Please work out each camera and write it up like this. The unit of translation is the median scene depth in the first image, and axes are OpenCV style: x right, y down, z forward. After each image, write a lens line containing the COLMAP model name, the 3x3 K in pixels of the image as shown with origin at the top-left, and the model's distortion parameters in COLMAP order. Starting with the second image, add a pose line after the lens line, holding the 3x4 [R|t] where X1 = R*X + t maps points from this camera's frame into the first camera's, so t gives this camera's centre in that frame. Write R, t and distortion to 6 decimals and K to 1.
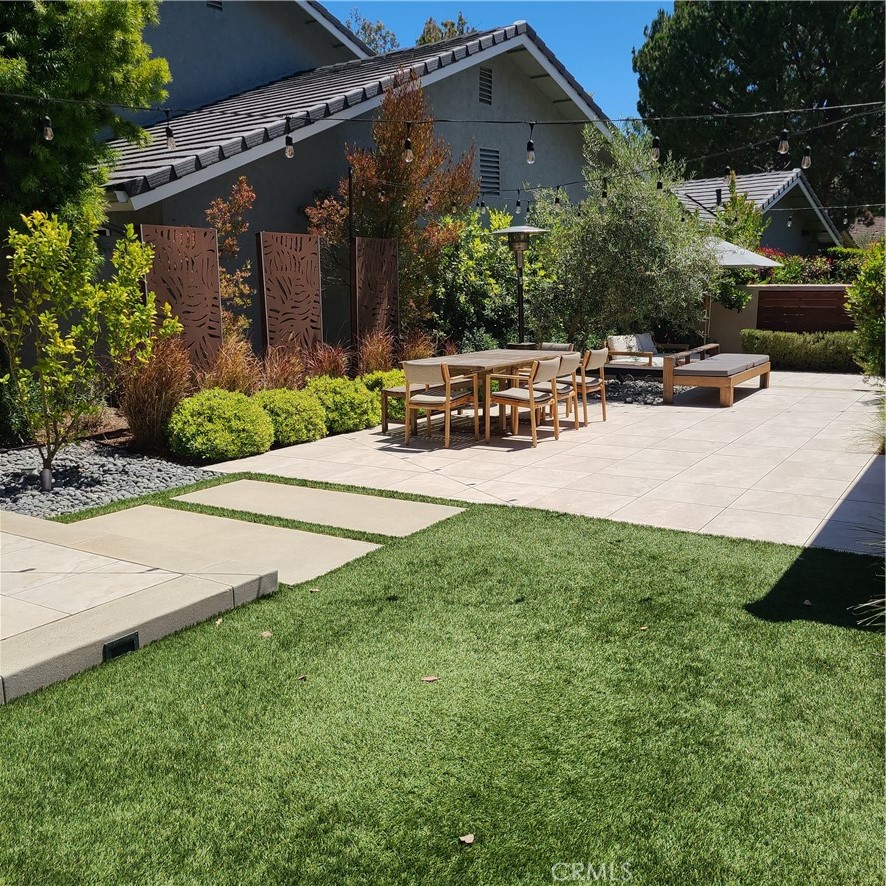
lens RADIAL K [[886.1, 0, 444.4], [0, 886.1, 482.3], [0, 0, 1]] dist [0.010713, -0.016723]
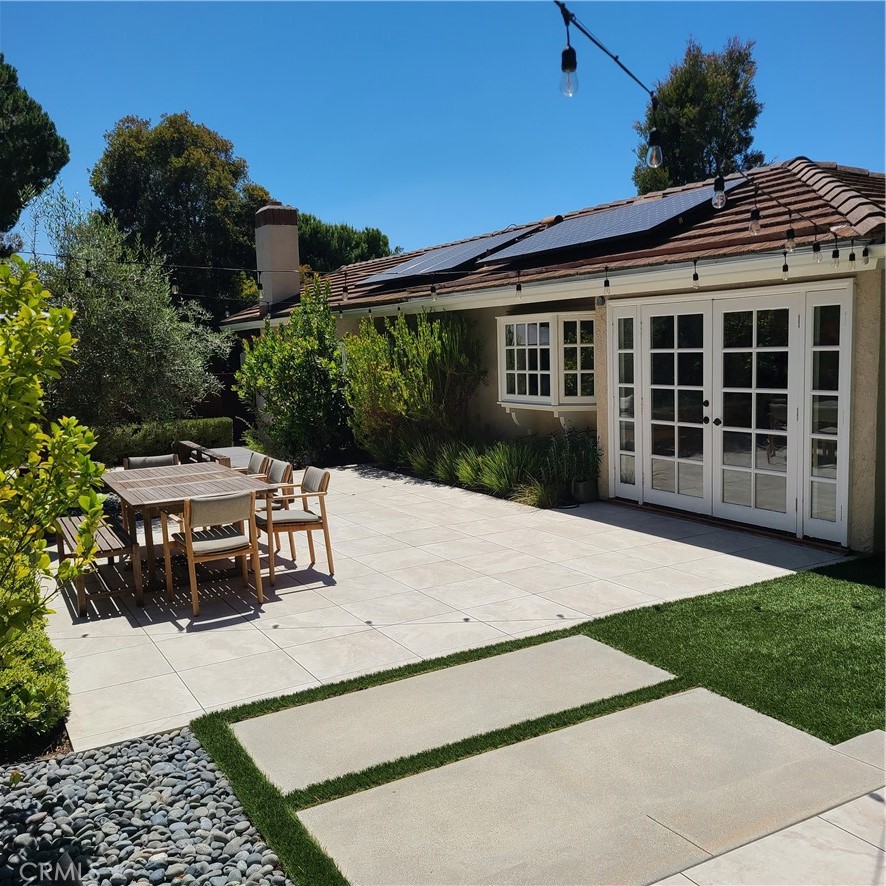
lens RADIAL K [[886.1, 0, 444.4], [0, 886.1, 482.3], [0, 0, 1]] dist [0.010713, -0.016723]
pose [[0.483583, -0.146866, 0.862890, -0.709558], [0.229075, 0.972699, 0.037177, -0.166012], [-0.844791, 0.179688, 0.504023, 0.587535]]
